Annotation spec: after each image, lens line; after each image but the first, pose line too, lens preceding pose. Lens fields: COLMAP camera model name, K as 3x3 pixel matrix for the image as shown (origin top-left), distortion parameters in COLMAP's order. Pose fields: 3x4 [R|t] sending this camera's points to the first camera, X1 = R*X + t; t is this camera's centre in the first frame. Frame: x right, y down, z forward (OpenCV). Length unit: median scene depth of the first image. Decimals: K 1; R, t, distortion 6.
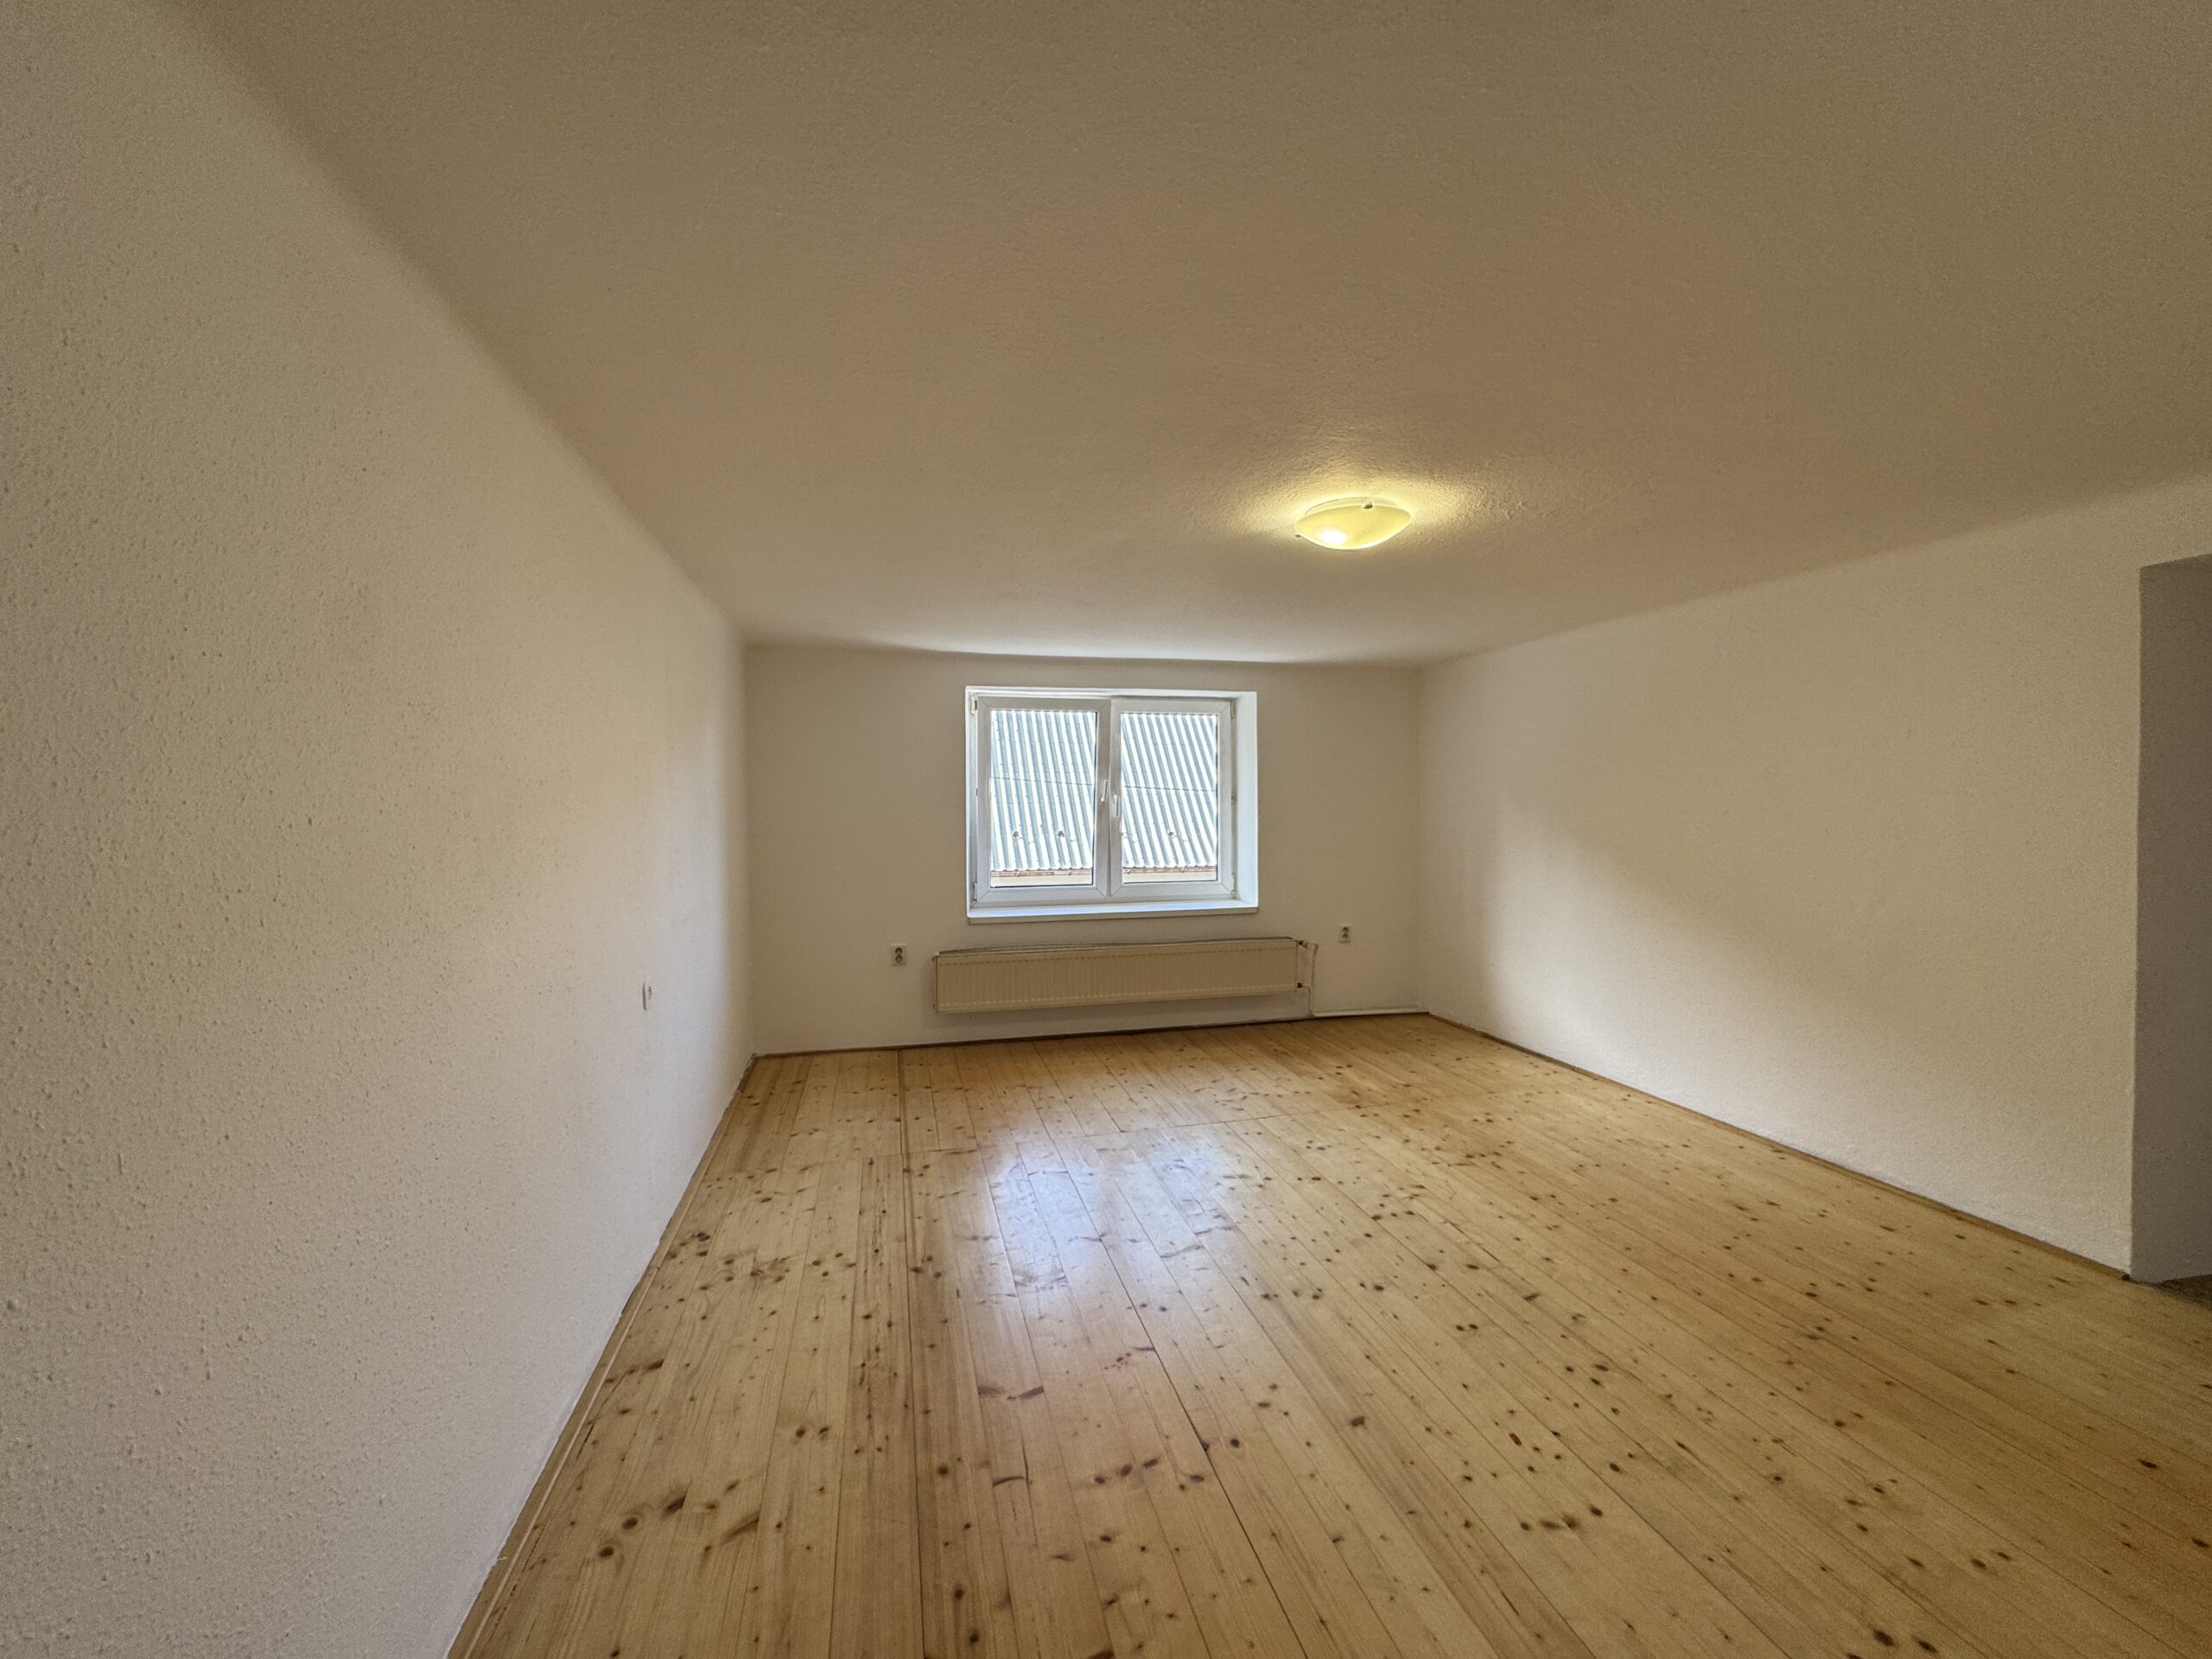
lens RADIAL K [[886.6, 0, 1109.1], [0, 886.6, 829.2], [0, 0, 1]] dist [-0.001281, -0.000255]
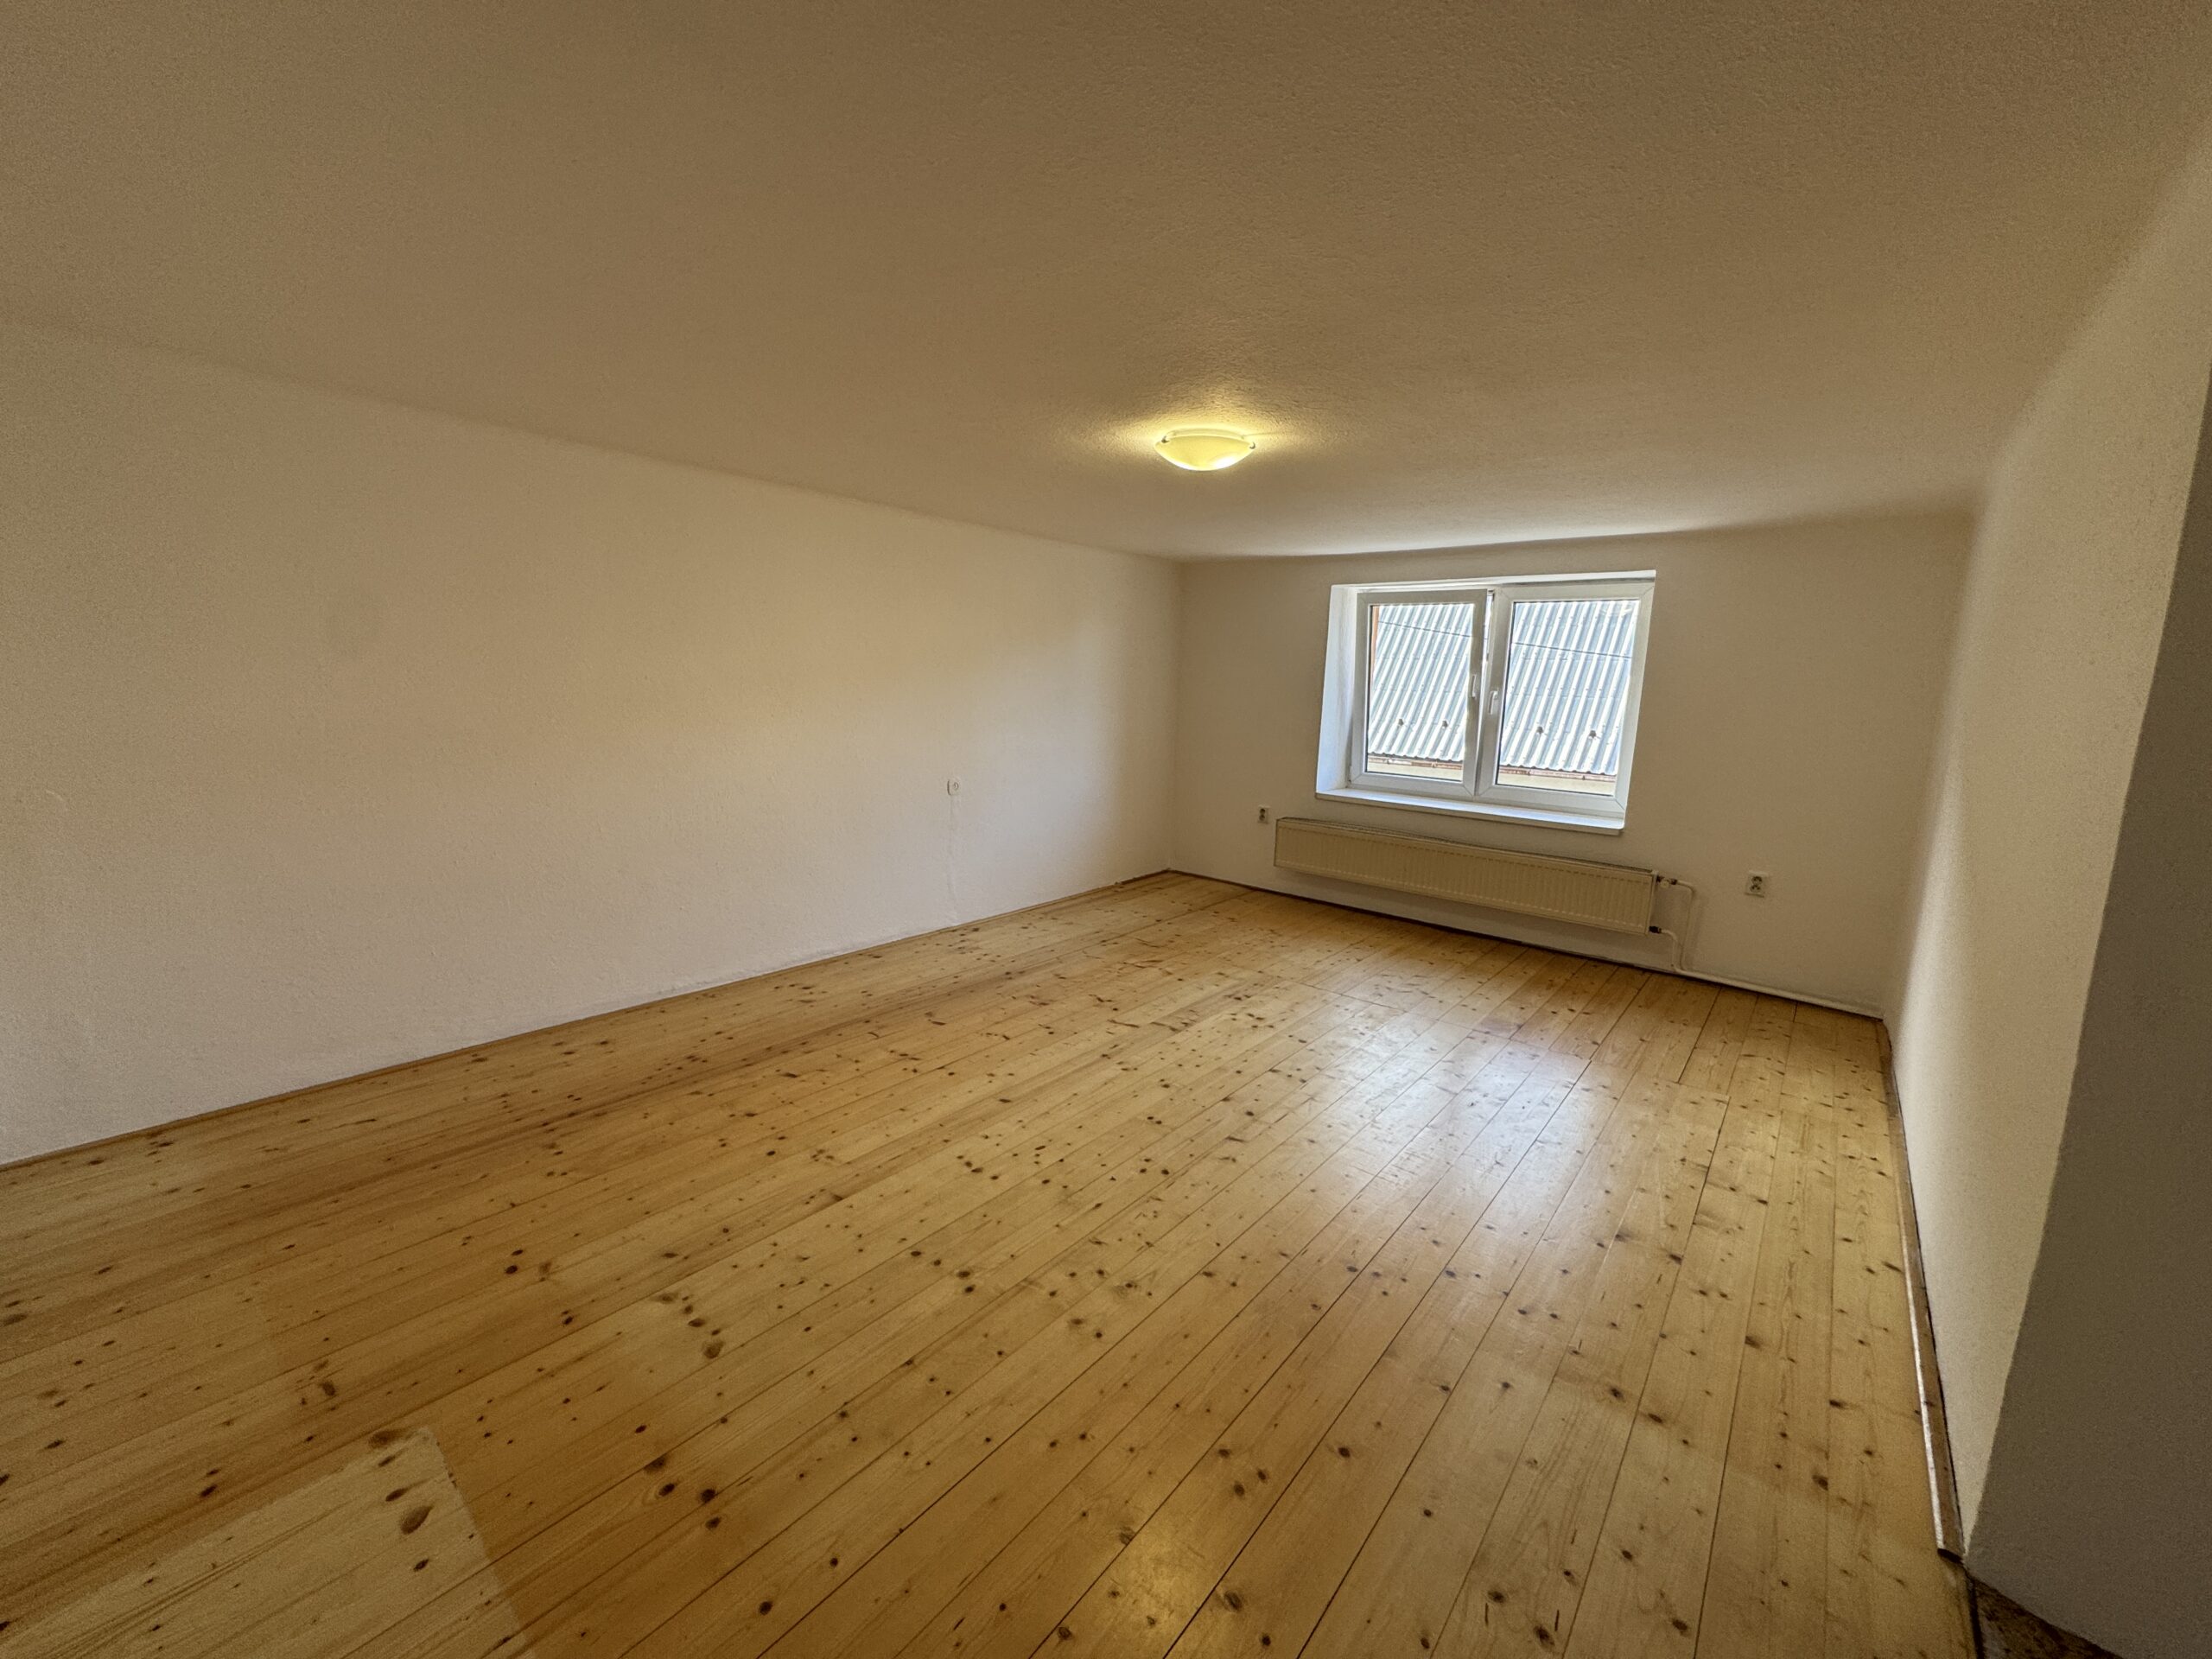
lens RADIAL K [[886.6, 0, 1109.1], [0, 886.6, 829.2], [0, 0, 1]] dist [-0.001281, -0.000255]
pose [[0.587516, 0.163630, -0.792496, 0.677345], [-0.064538, 0.985698, 0.155675, -0.016778], [0.806635, -0.040315, 0.589673, 0.119833]]
